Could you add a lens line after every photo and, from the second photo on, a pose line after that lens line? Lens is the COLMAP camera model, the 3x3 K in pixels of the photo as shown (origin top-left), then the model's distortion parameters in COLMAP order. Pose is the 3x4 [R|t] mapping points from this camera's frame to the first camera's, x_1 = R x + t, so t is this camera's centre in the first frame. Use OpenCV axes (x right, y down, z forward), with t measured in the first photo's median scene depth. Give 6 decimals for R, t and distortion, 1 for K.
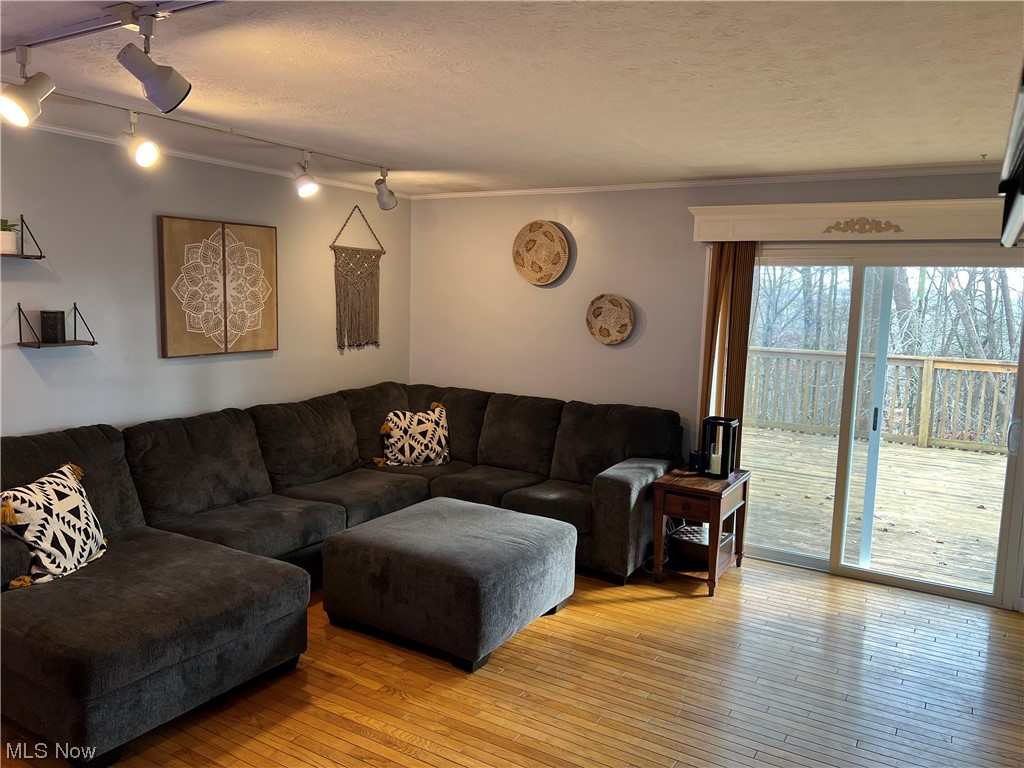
lens RADIAL K [[776.0, 0, 516.9], [0, 776.0, 384.2], [0, 0, 1]] dist [0.087197, -0.121877]
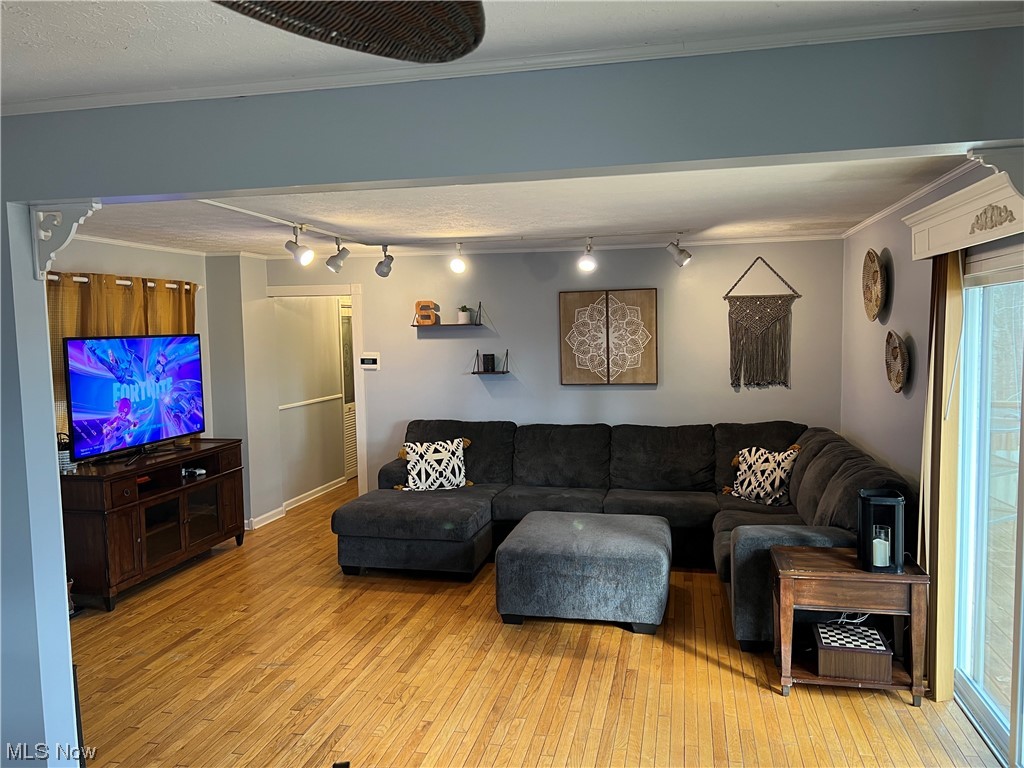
lens RADIAL K [[776.0, 0, 516.9], [0, 776.0, 384.2], [0, 0, 1]] dist [0.087197, -0.121877]
pose [[0.306215, 0.034793, -0.951326, 0.885541], [-0.087959, 0.996091, 0.008118, -0.036649], [0.947890, 0.081192, 0.308078, 0.426780]]
